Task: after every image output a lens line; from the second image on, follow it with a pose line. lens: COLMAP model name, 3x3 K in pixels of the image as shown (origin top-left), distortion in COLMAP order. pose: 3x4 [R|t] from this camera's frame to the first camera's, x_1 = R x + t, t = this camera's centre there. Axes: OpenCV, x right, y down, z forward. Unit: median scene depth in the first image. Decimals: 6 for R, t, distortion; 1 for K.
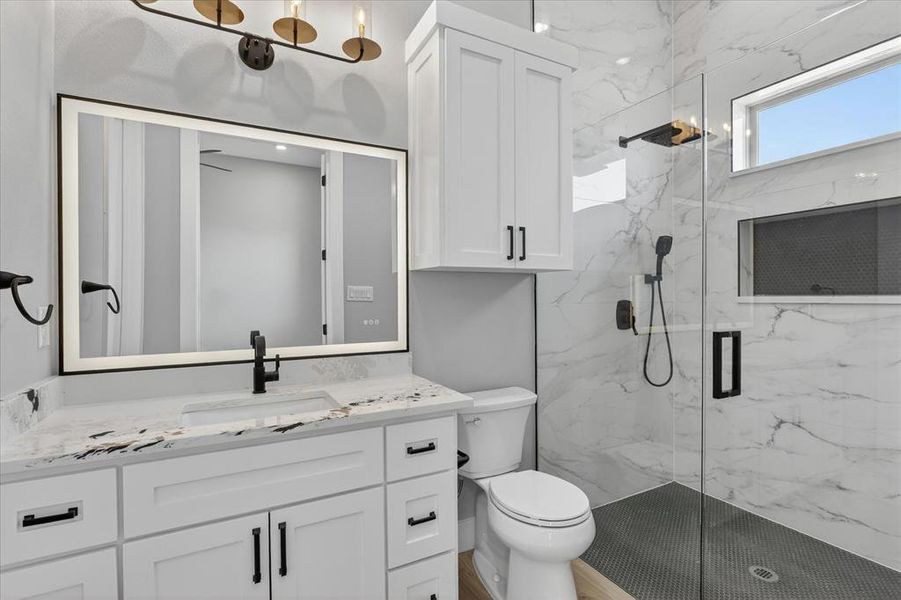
lens RADIAL K [[434.1, 0, 453.1], [0, 434.1, 292.9], [0, 0, 1]] dist [-0.003631, 0.000308]
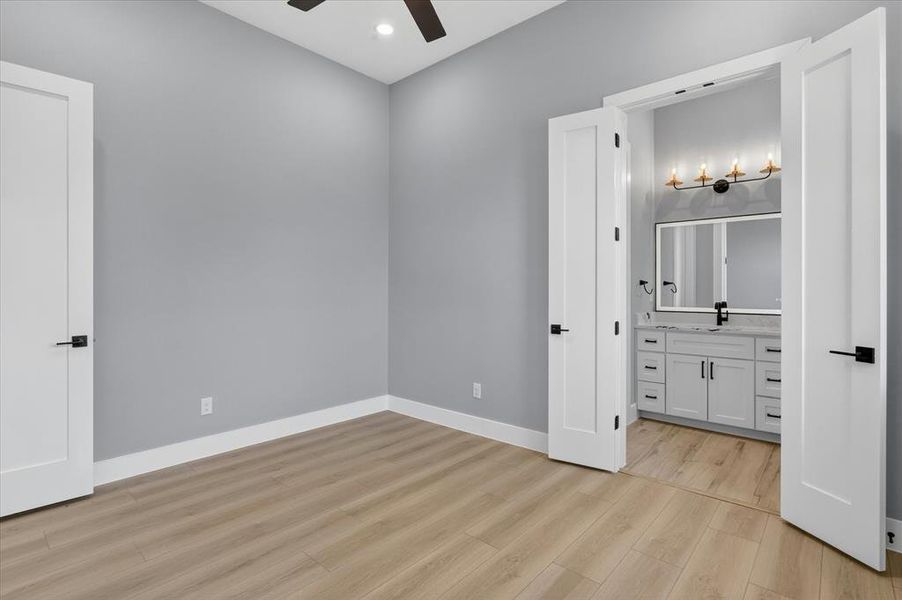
lens RADIAL K [[446.0, 0, 450.6], [0, 446.0, 288.4], [0, 0, 1]] dist [-0.000971, 0.000138]
pose [[0.353806, 0.007848, -0.935286, 1.080950], [-0.003055, 0.999969, 0.007235, 0.002672], [0.935314, 0.000297, 0.353819, -1.043590]]
